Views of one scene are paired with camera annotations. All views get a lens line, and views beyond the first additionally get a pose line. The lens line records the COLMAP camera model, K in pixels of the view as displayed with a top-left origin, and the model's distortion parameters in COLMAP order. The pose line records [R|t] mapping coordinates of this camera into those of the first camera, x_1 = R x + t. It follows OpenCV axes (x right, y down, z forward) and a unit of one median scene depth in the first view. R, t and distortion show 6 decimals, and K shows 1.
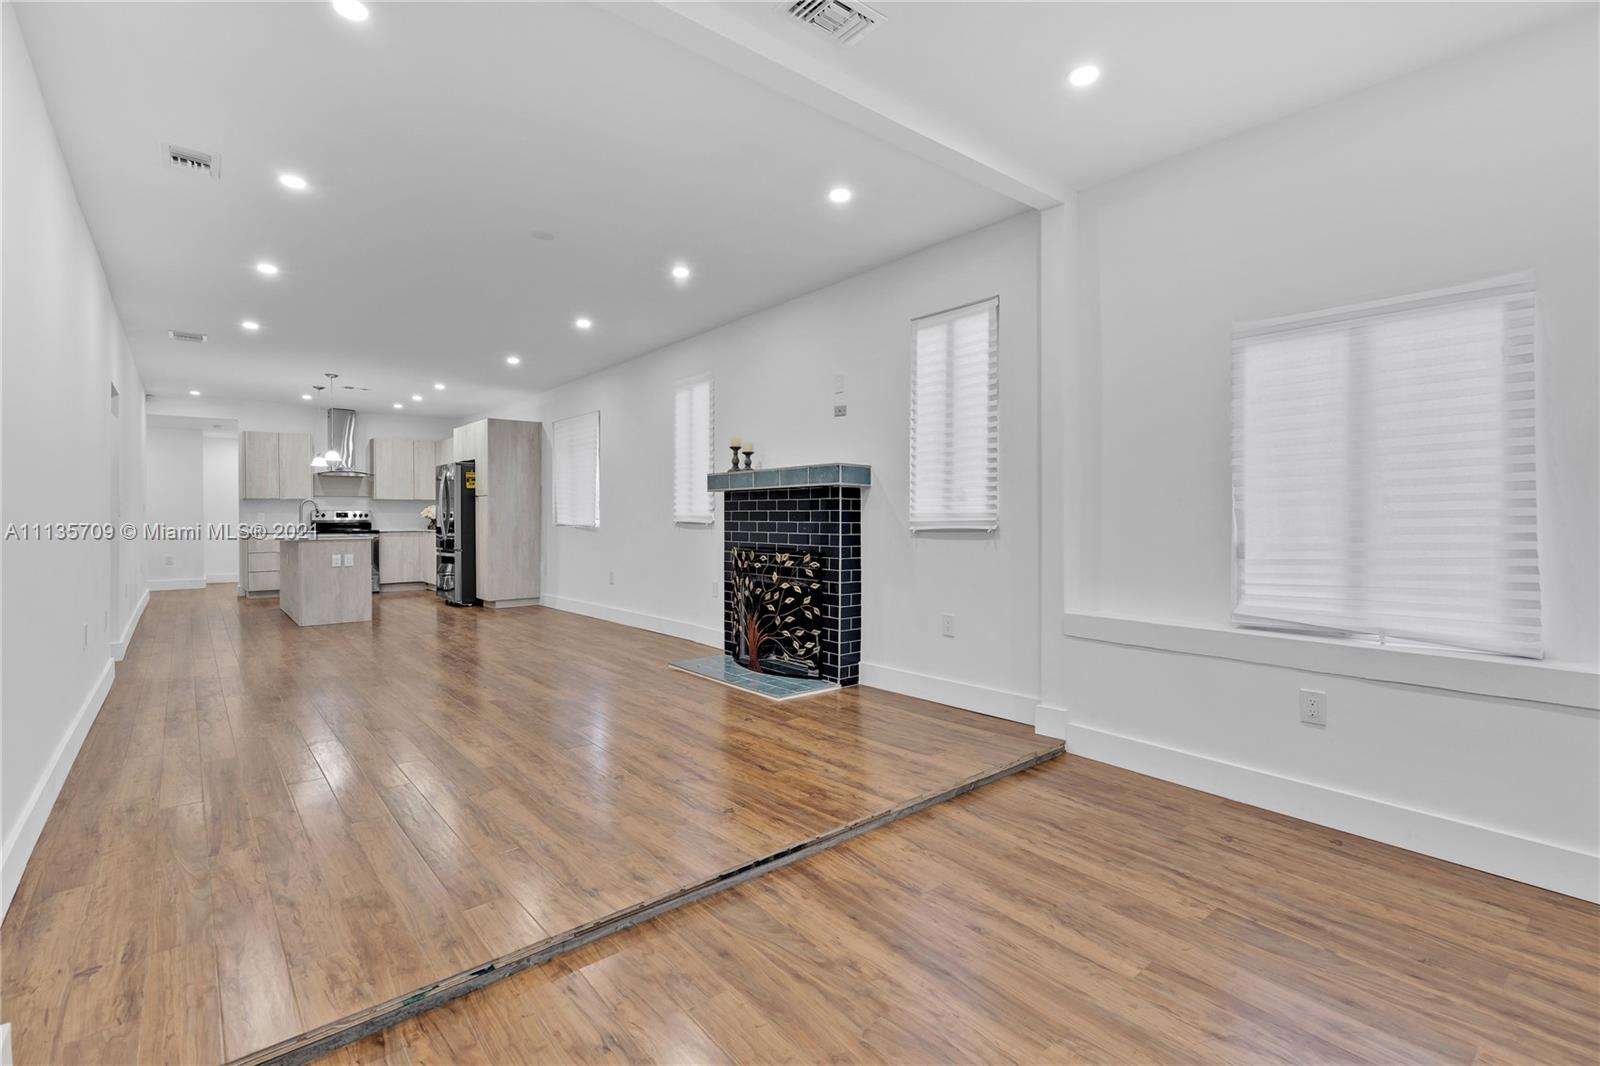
lens RADIAL K [[766.8, 0, 816.2], [0, 766.8, 526.9], [0, 0, 1]] dist [-0.002739, 0.000904]
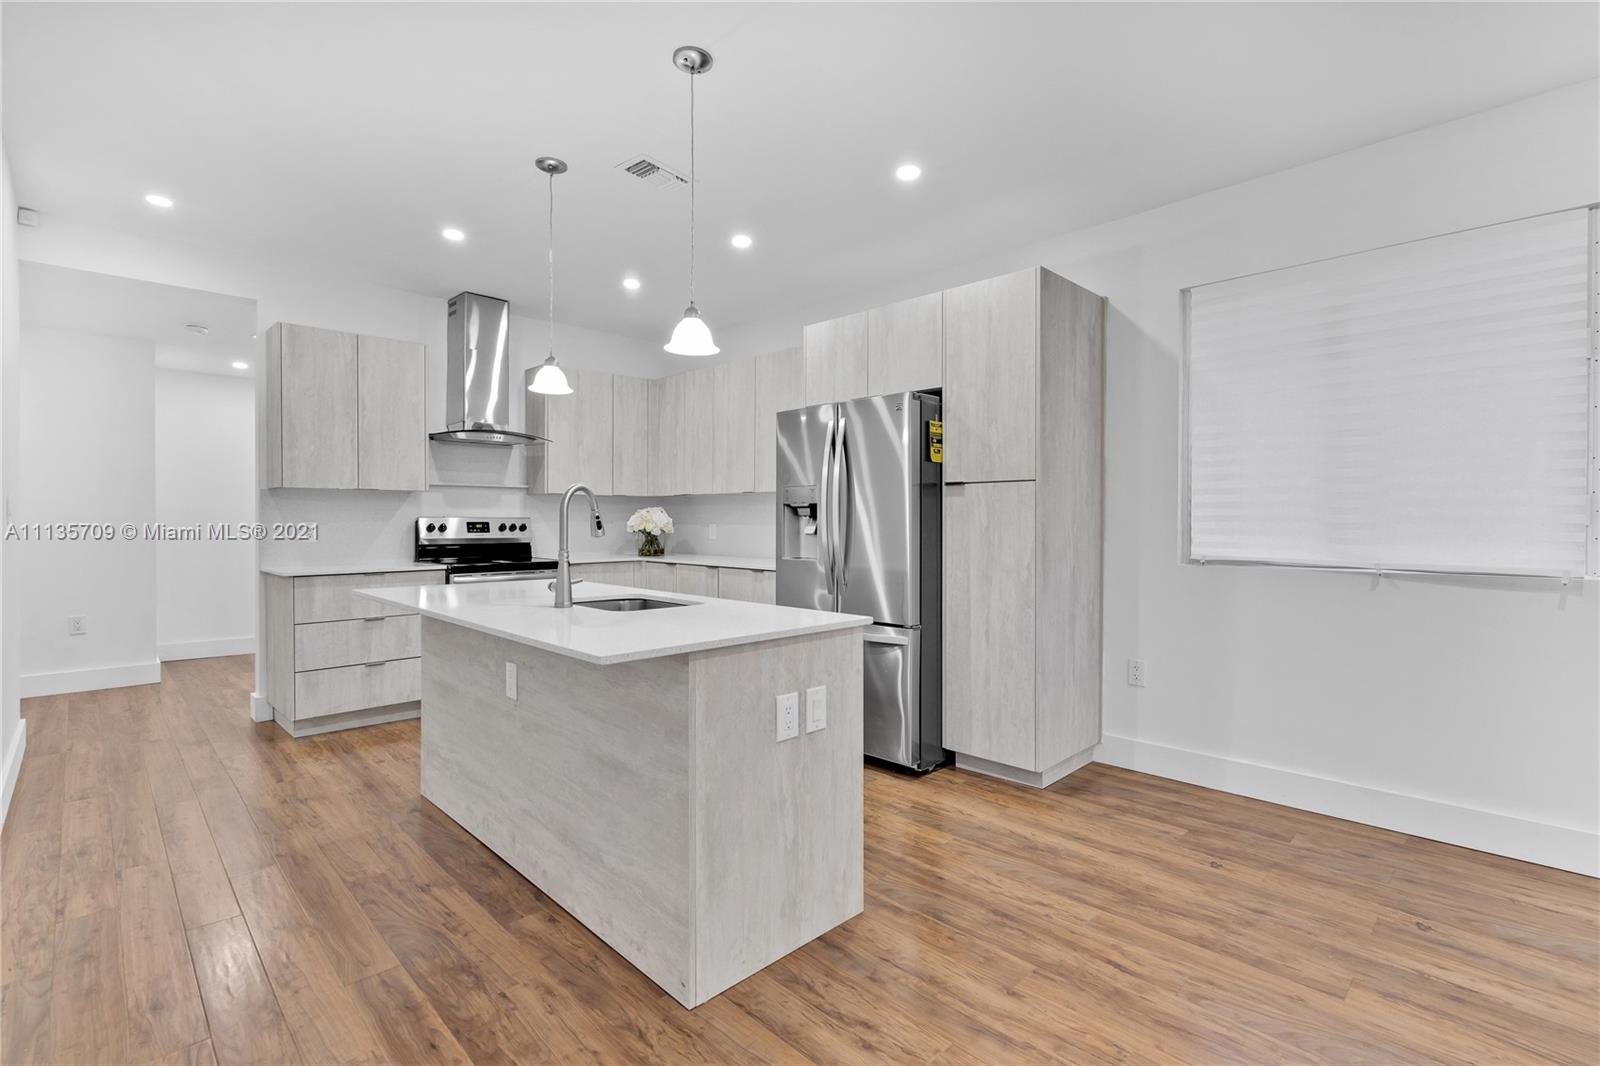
lens RADIAL K [[766.8, 0, 788.5], [0, 766.8, 539.1], [0, 0, 1]] dist [-0.002739, 0.000904]
pose [[0.997510, 0.000257, 0.070522, -0.491775], [-0.001390, 0.999871, 0.016021, -0.016789], [-0.070509, -0.016079, 0.997382, 0.558545]]
